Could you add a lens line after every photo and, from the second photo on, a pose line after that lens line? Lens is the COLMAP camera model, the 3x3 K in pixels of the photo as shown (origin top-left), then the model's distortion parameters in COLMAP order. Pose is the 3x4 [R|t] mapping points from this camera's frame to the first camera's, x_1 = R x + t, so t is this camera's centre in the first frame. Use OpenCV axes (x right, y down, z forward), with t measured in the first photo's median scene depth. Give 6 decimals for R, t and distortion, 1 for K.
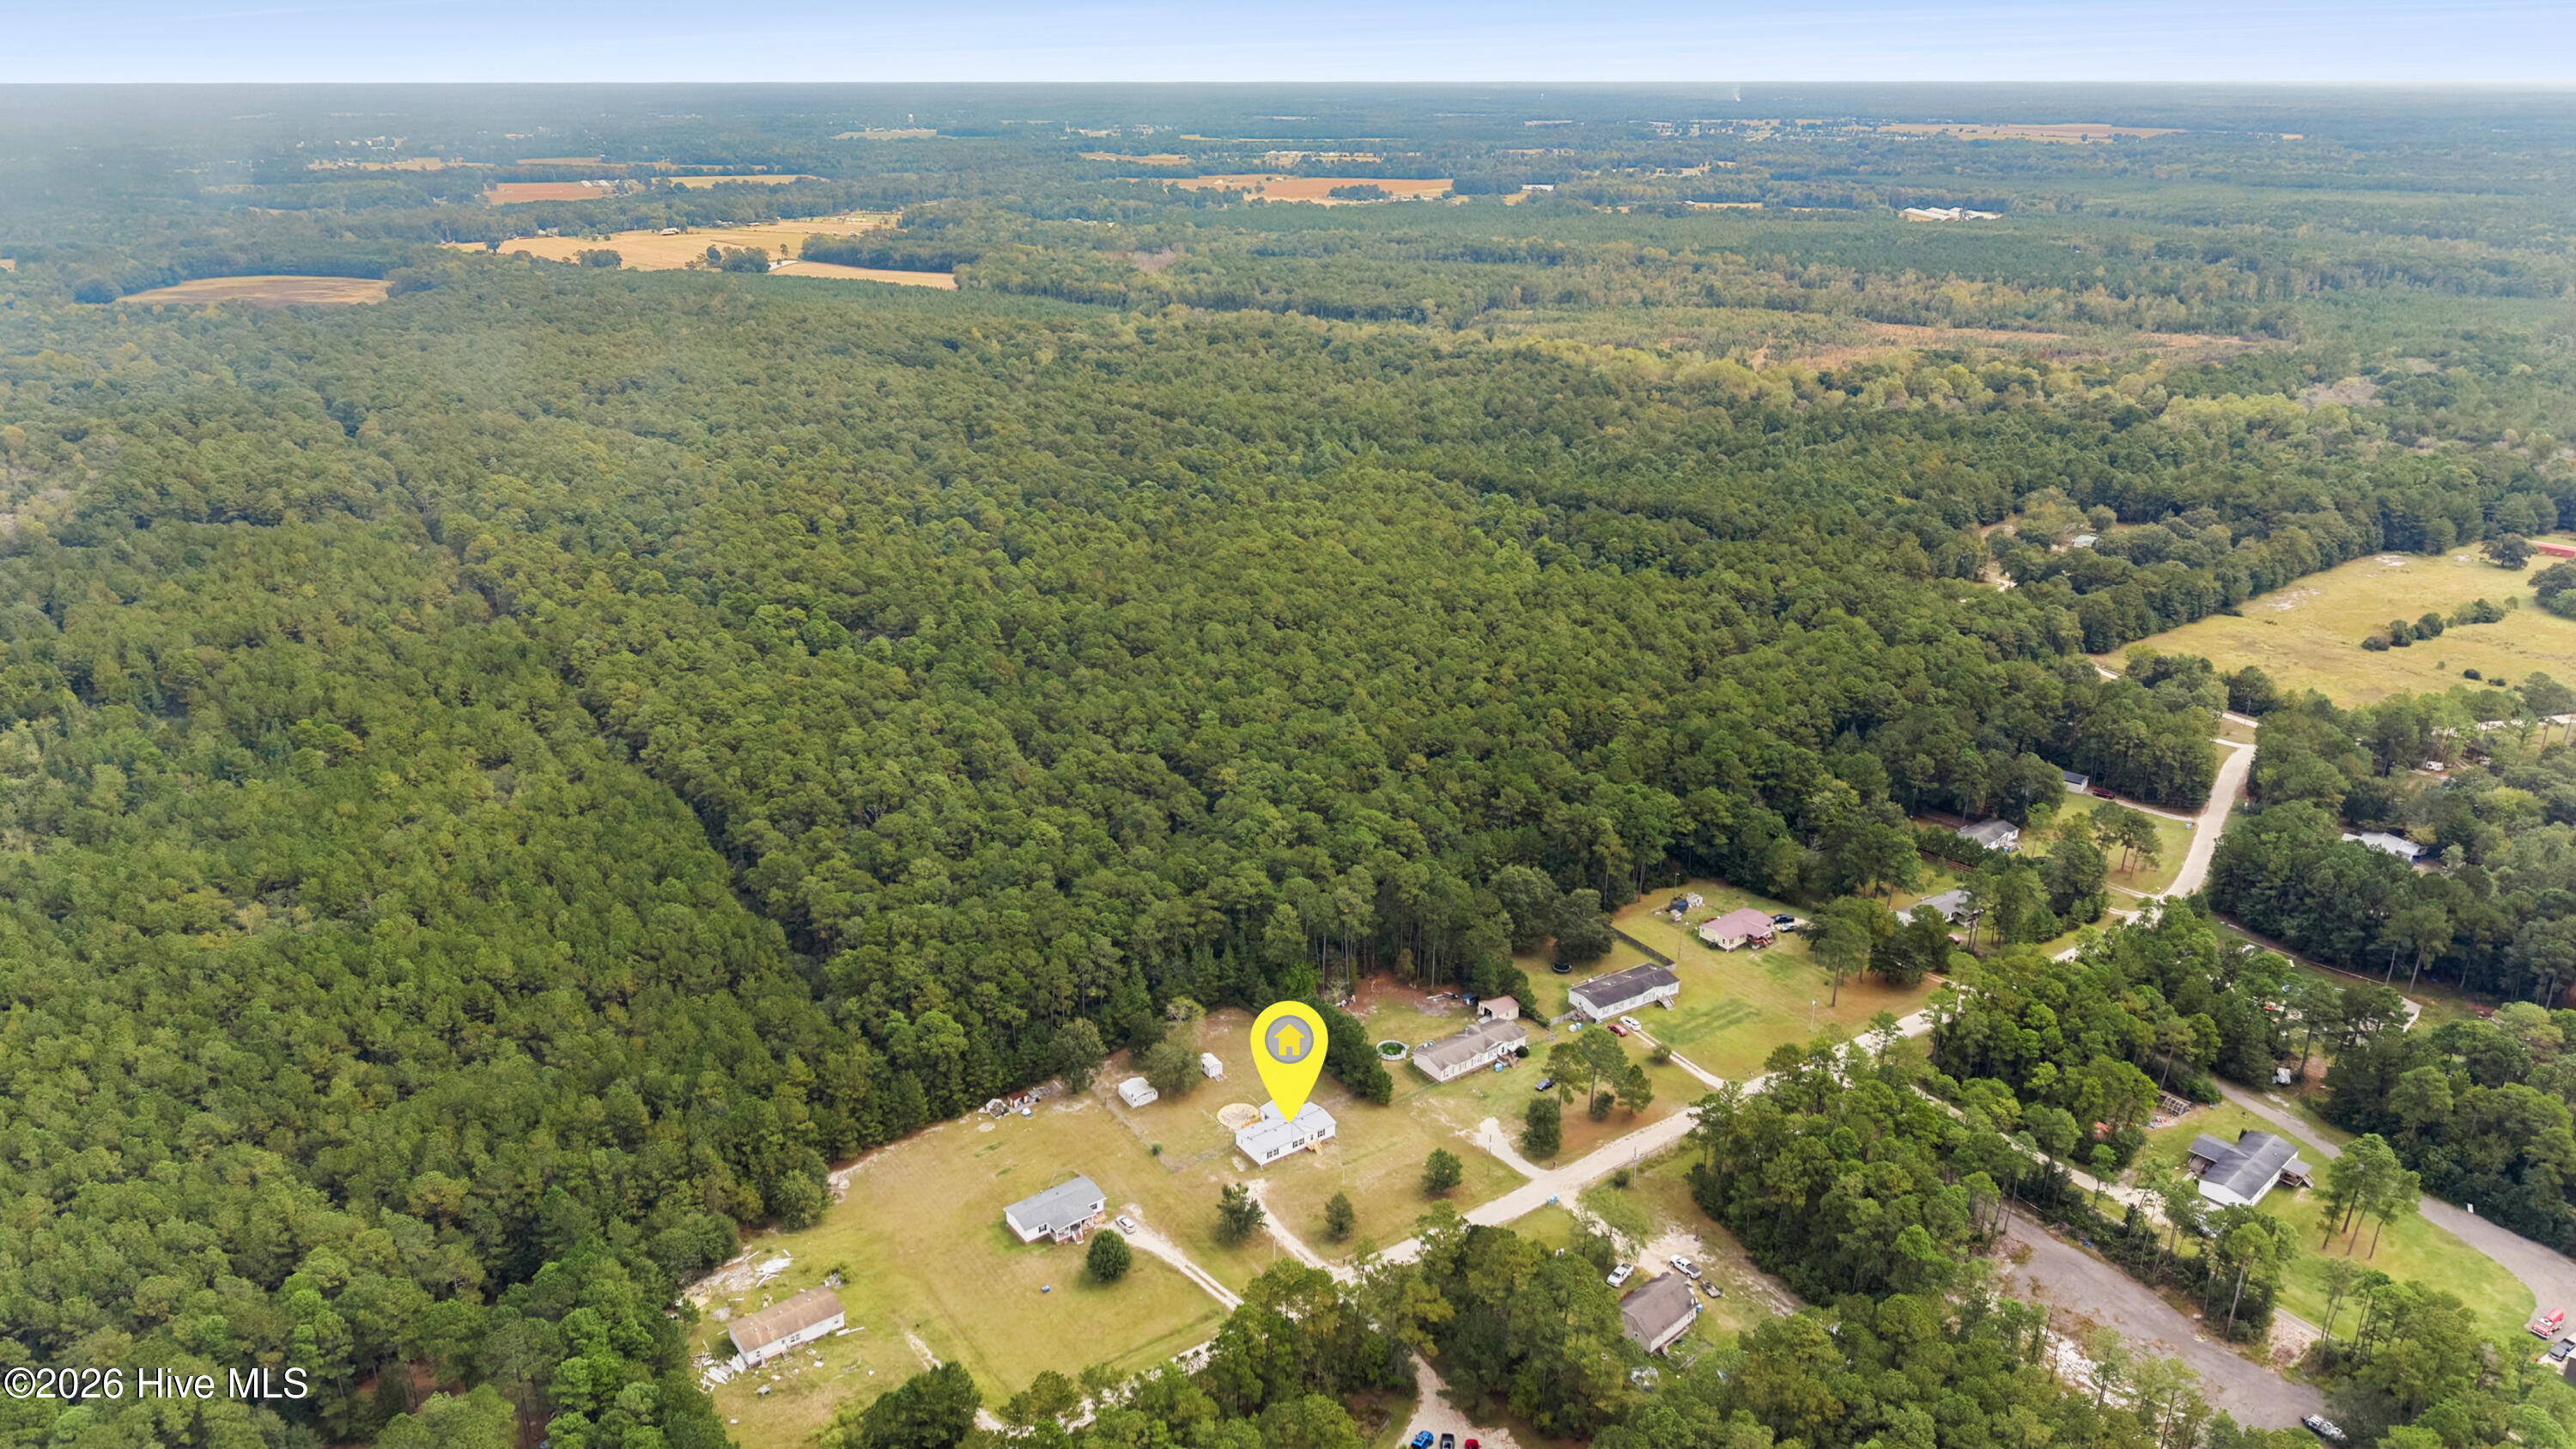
lens RADIAL K [[1719.4, 0, 1277.1], [0, 1719.4, 717.7], [0, 0, 1]] dist [0.054202, -0.065117]
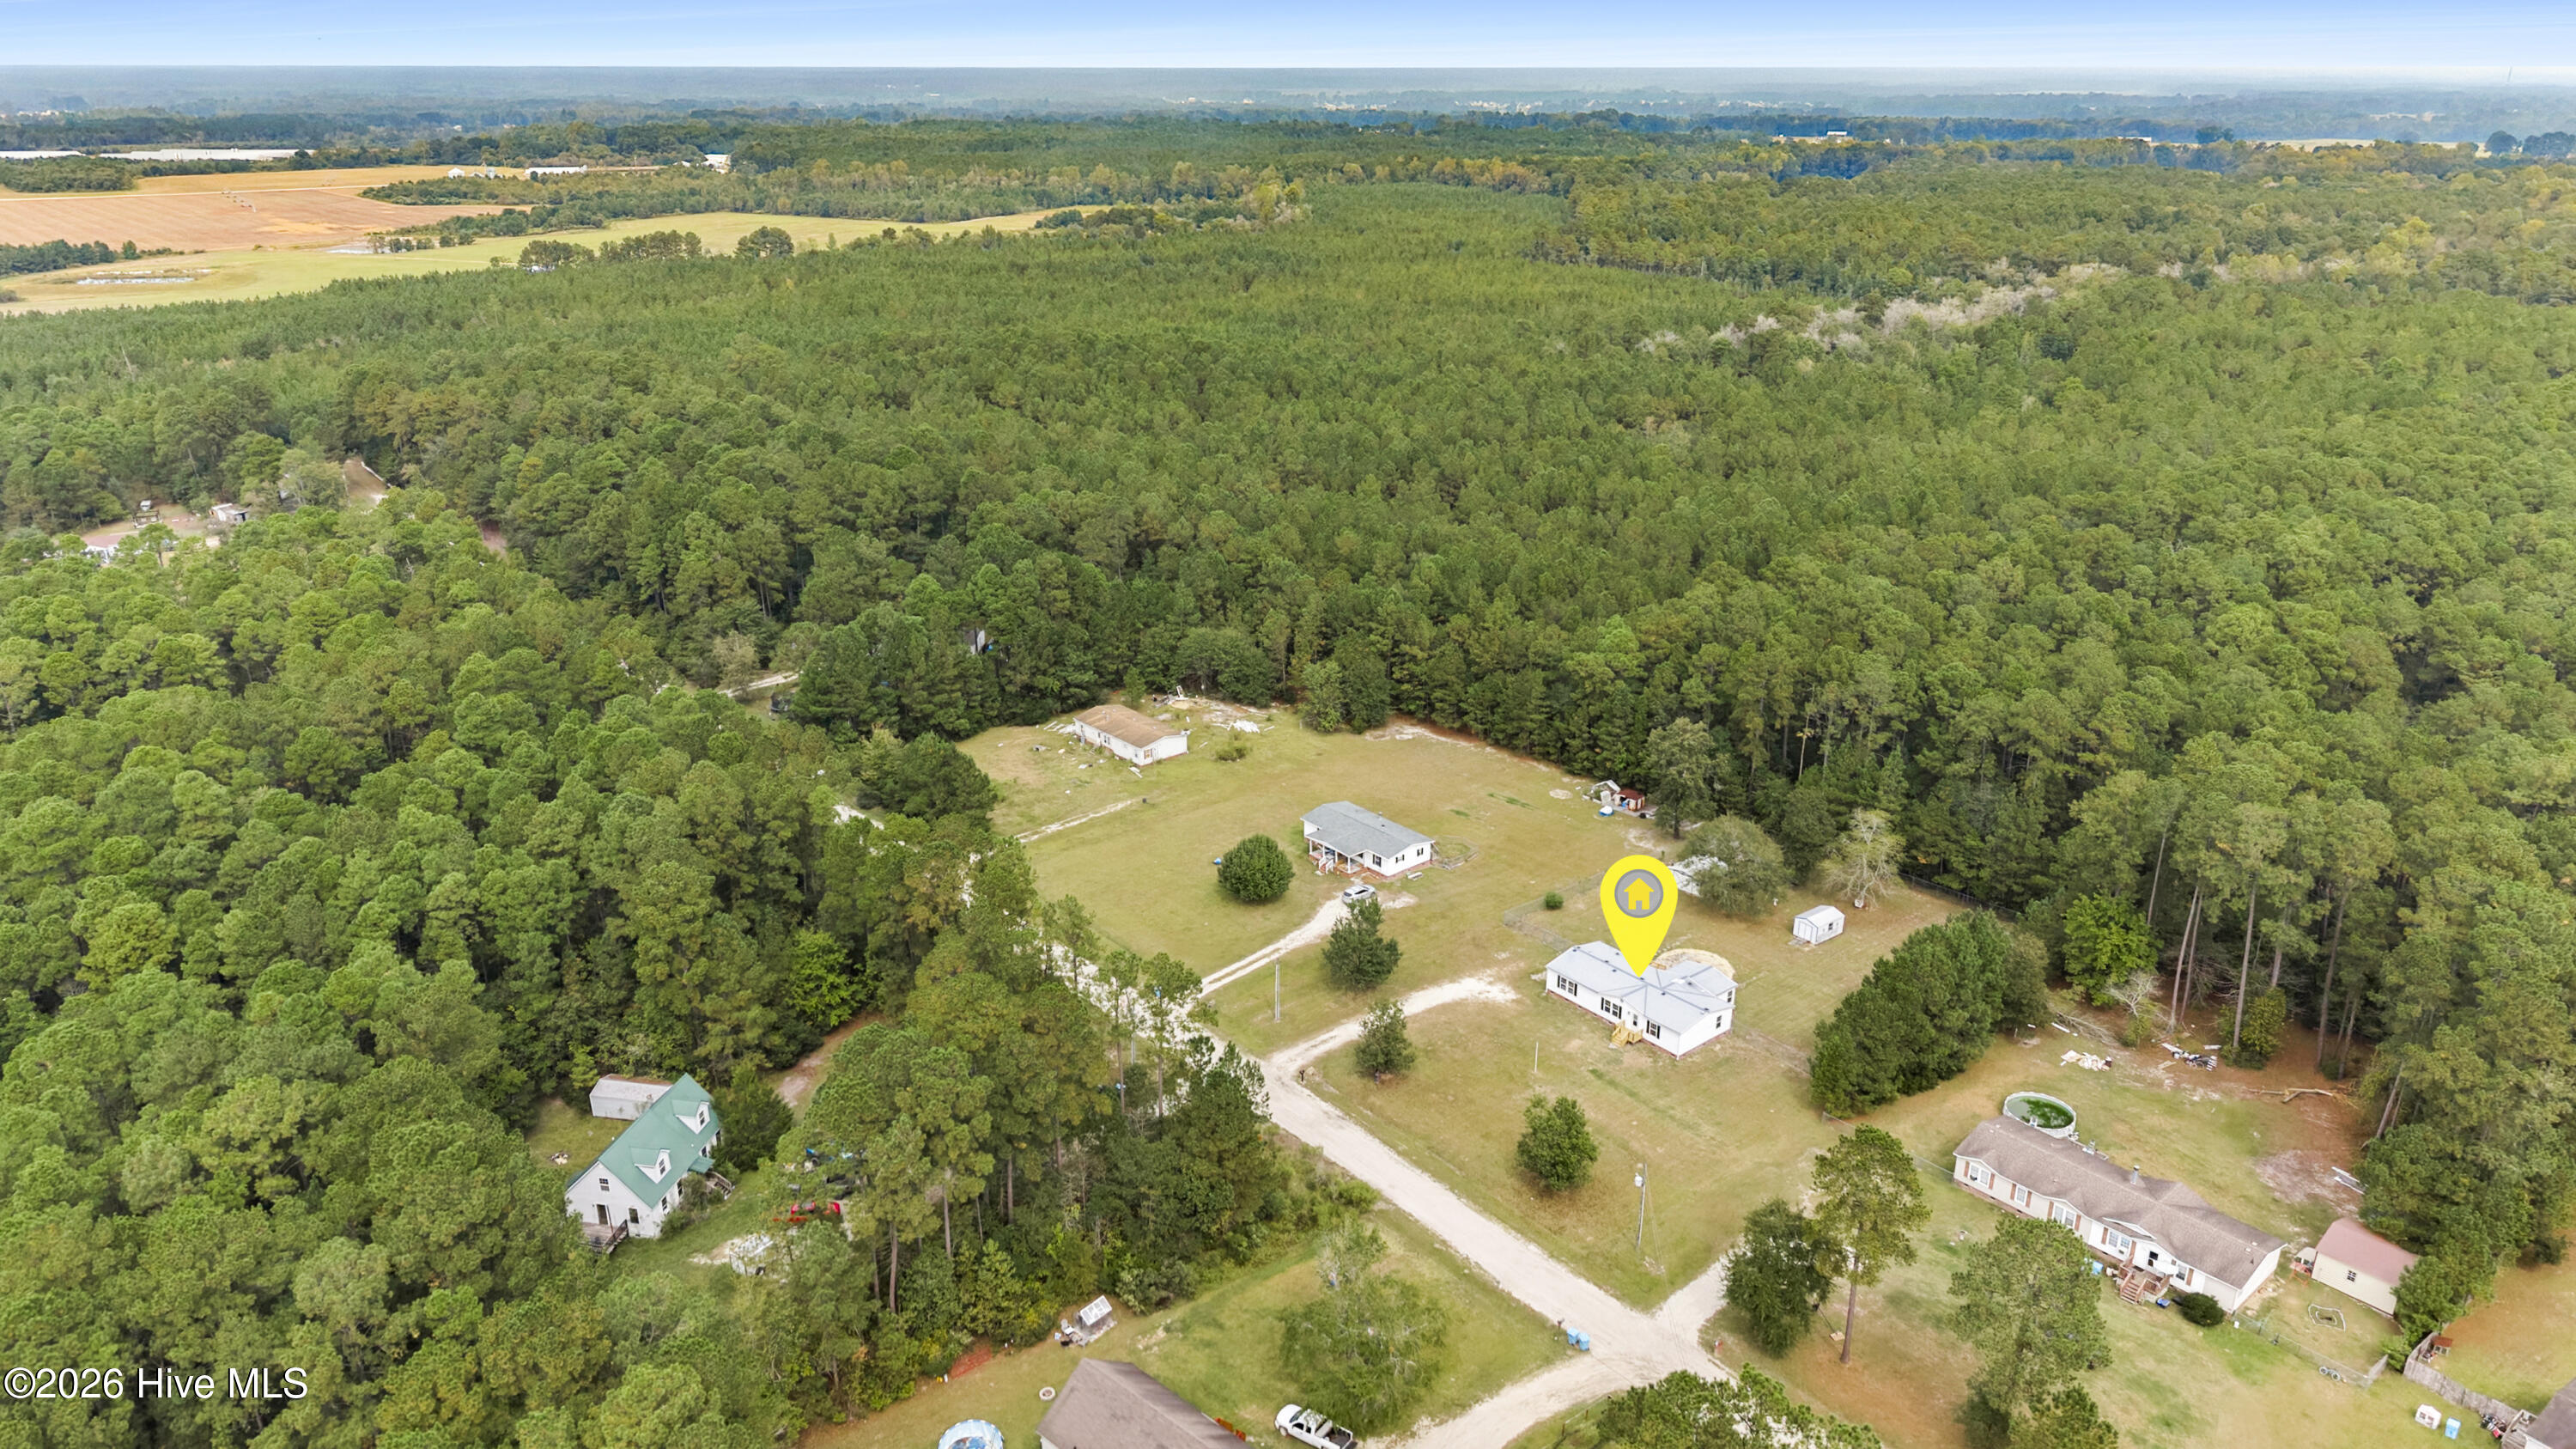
lens RADIAL K [[1706.8, 0, 1280.1], [0, 1706.8, 731.2], [0, 0, 1]] dist [0.042194, -0.038465]
pose [[0.085983, 0.365521, -0.926823, 0.439872], [-0.341292, 0.884790, 0.317281, 0.030870], [0.936016, 0.289036, 0.200826, 0.715083]]
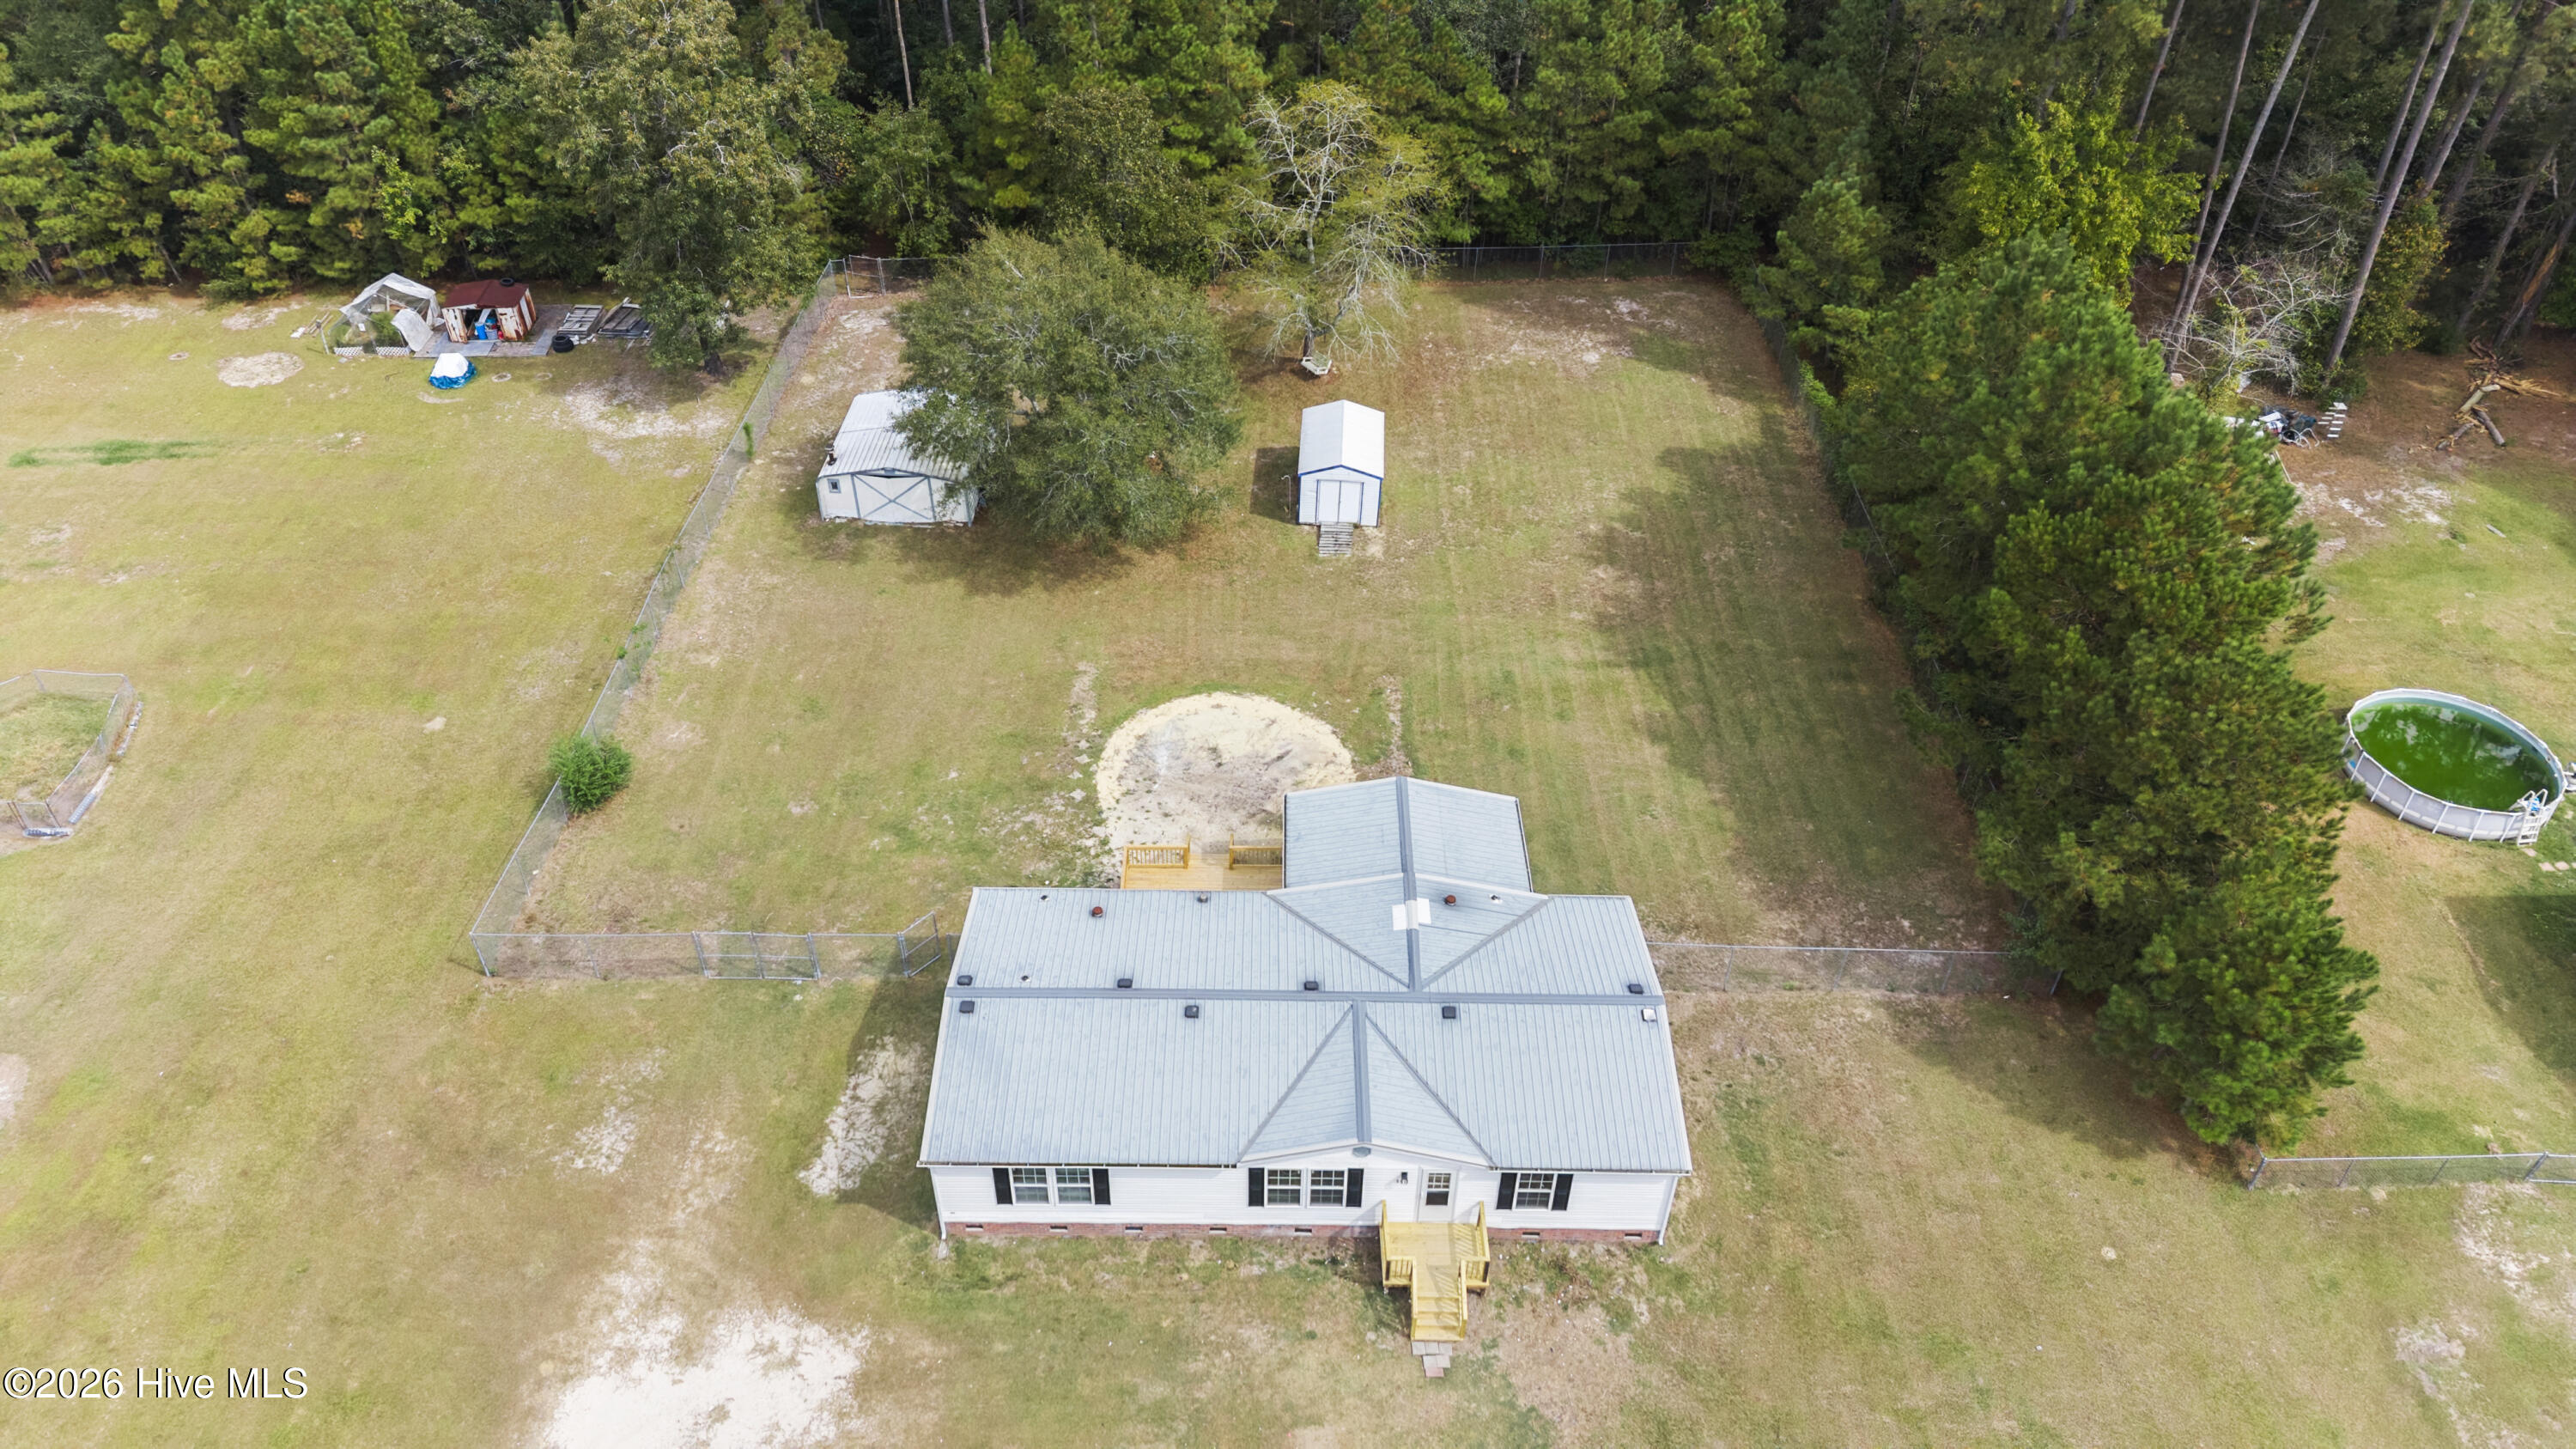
lens RADIAL K [[1706.8, 0, 1280.1], [0, 1706.8, 731.2], [0, 0, 1]] dist [0.042194, -0.038465]
pose [[0.819558, 0.382670, -0.426484, 0.047103], [-0.217544, 0.896377, 0.386243, 0.158412], [0.530094, -0.223769, 0.817880, 0.843439]]
